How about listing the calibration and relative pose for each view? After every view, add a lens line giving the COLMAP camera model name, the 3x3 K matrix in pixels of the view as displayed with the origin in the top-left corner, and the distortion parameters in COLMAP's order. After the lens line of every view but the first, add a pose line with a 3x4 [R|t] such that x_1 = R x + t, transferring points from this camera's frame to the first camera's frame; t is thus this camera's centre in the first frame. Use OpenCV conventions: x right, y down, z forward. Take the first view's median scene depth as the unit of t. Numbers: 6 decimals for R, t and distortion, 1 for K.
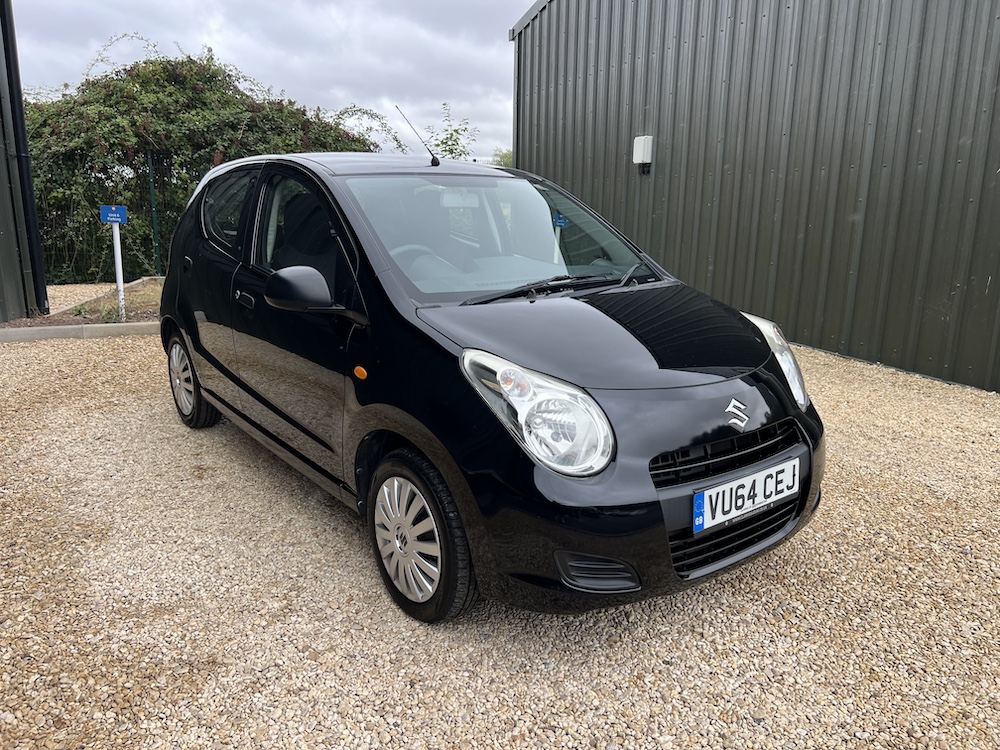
lens RADIAL K [[766.8, 0, 496.5], [0, 766.8, 378.8], [0, 0, 1]] dist [0.046250, -0.053648]
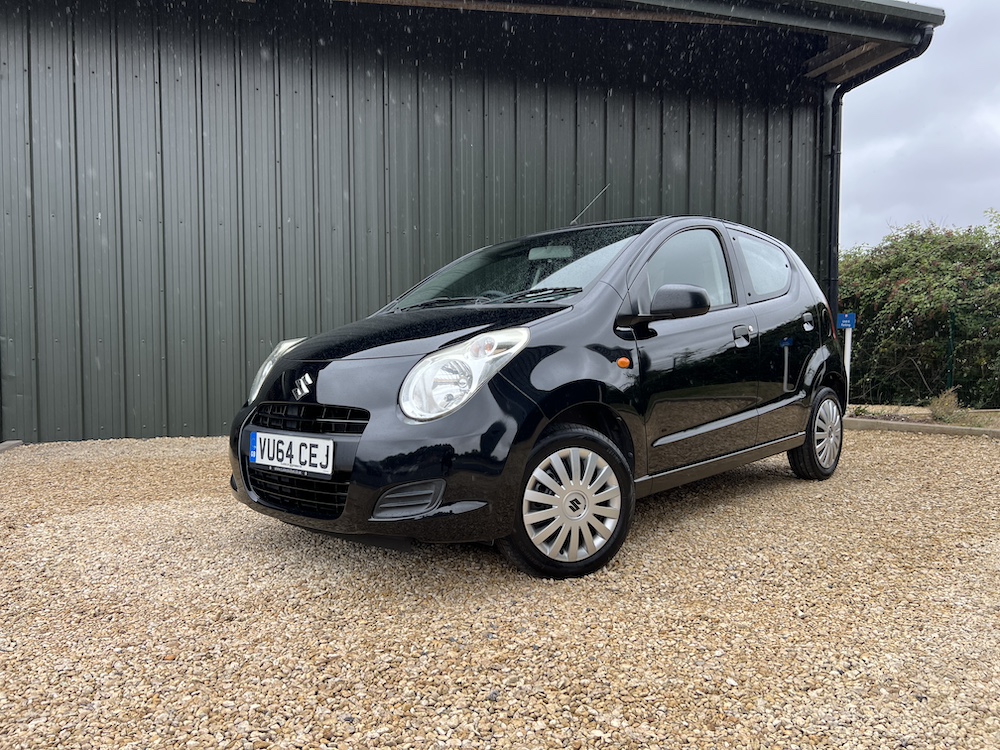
lens RADIAL K [[766.8, 0, 521.6], [0, 766.8, 361.8], [0, 0, 1]] dist [0.046250, -0.053648]
pose [[0.194447, 0.003777, -0.980906, 1.468510], [-0.217169, 0.975343, -0.039294, -0.017071], [0.956571, 0.220663, 0.190473, 1.024032]]
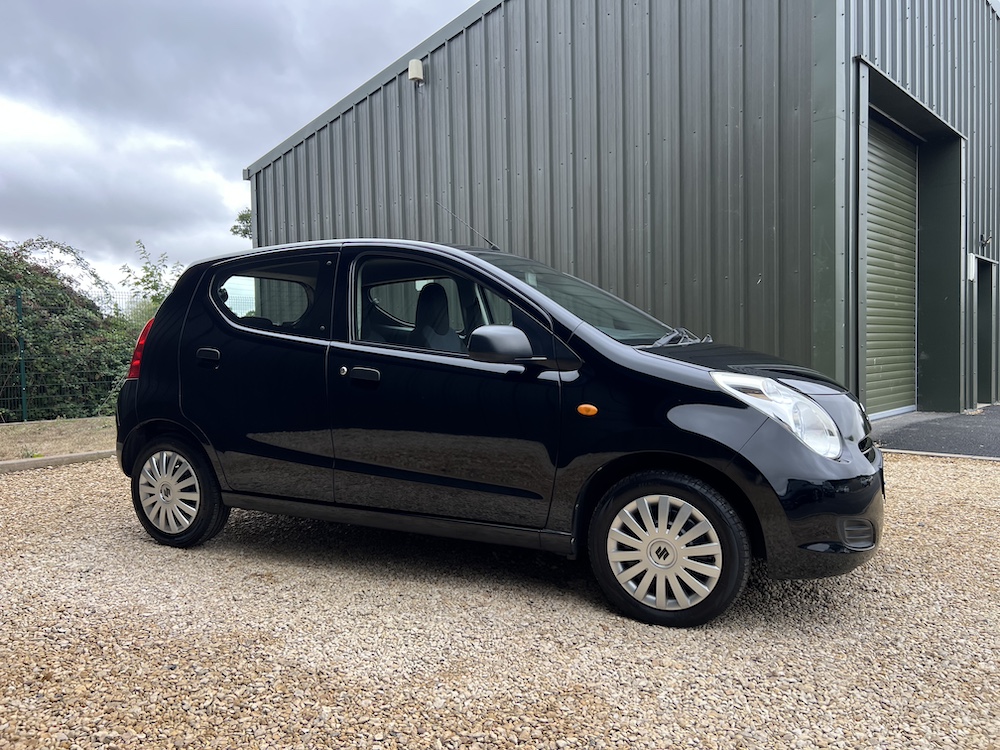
lens RADIAL K [[766.8, 0, 499.9], [0, 766.8, 378.3], [0, 0, 1]] dist [0.046250, -0.053648]
pose [[0.891351, -0.045963, 0.450978, -0.802127], [0.129933, 0.979009, -0.157033, 0.105640], [-0.434294, 0.198568, 0.878612, 0.080871]]
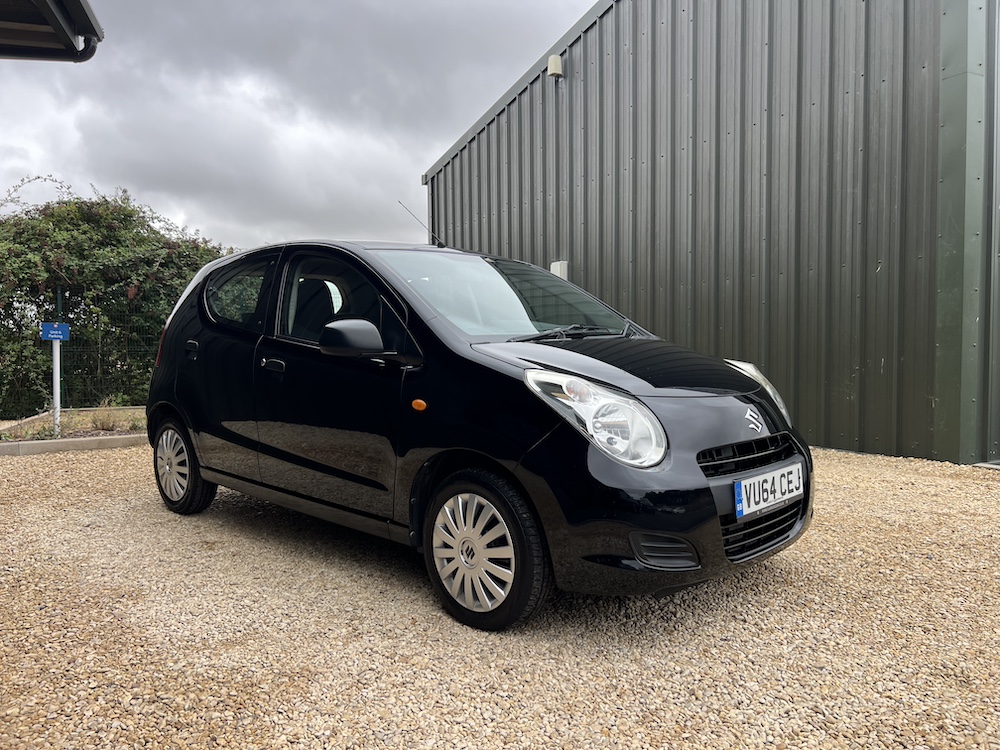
lens RADIAL K [[766.8, 0, 495.9], [0, 766.8, 378.1], [0, 0, 1]] dist [0.046250, -0.053648]
pose [[0.989226, -0.027235, 0.143840, -0.230199], [0.053274, 0.982146, -0.180418, 0.162726], [-0.136358, 0.186137, 0.973016, -0.098884]]
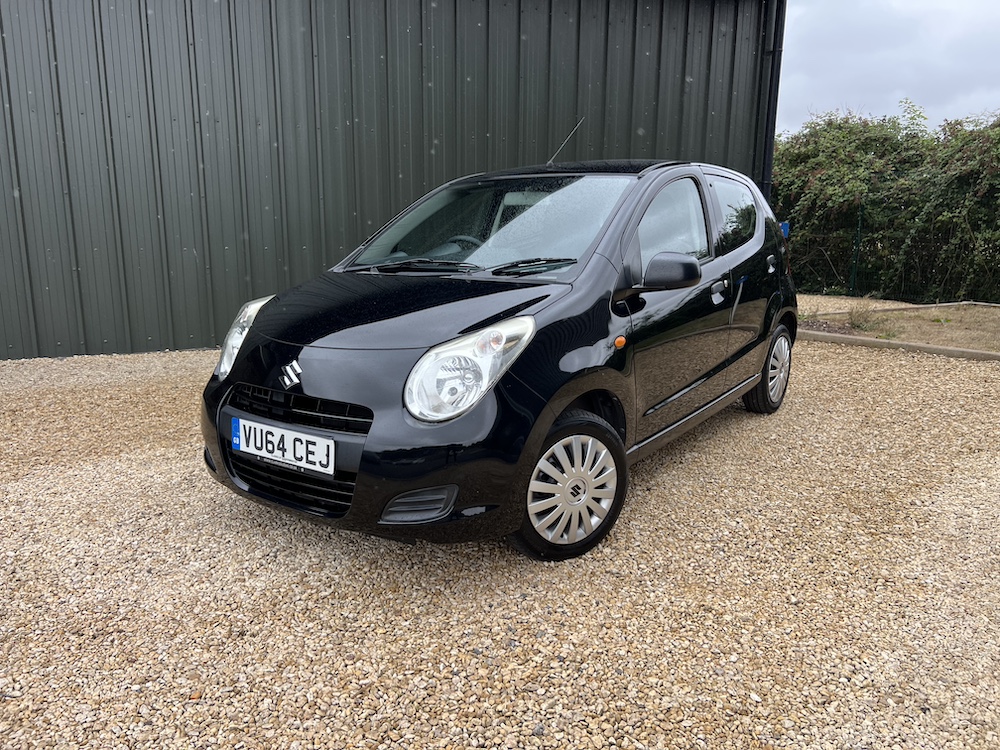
lens RADIAL K [[766.8, 0, 531.1], [0, 766.8, 363.8], [0, 0, 1]] dist [0.046250, -0.053648]
pose [[0.318025, 0.172072, -0.932336, 1.388734], [-0.226875, 0.968633, 0.101382, -0.153952], [0.920536, 0.179282, 0.347089, 0.872484]]
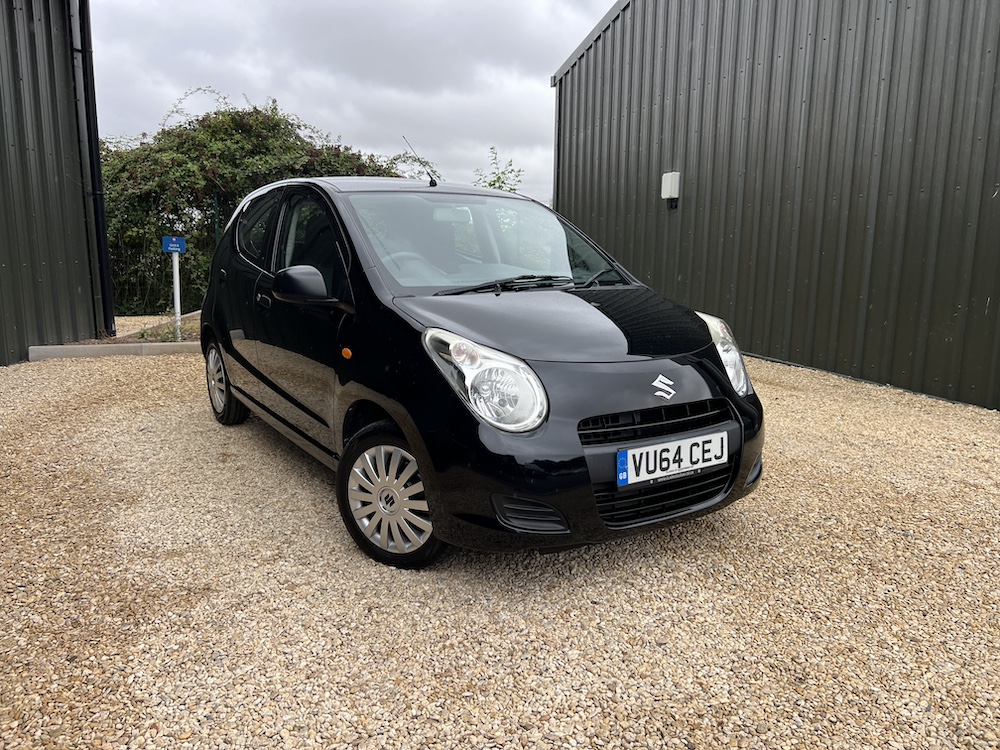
lens RADIAL K [[766.8, 0, 494.1], [0, 766.8, 378.2], [0, 0, 1]] dist [0.046250, -0.053648]
pose [[0.996785, 0.012309, -0.079168, 0.143005], [-0.016843, 0.998240, -0.056868, 0.094800], [0.078329, 0.058019, 0.995238, -0.142177]]
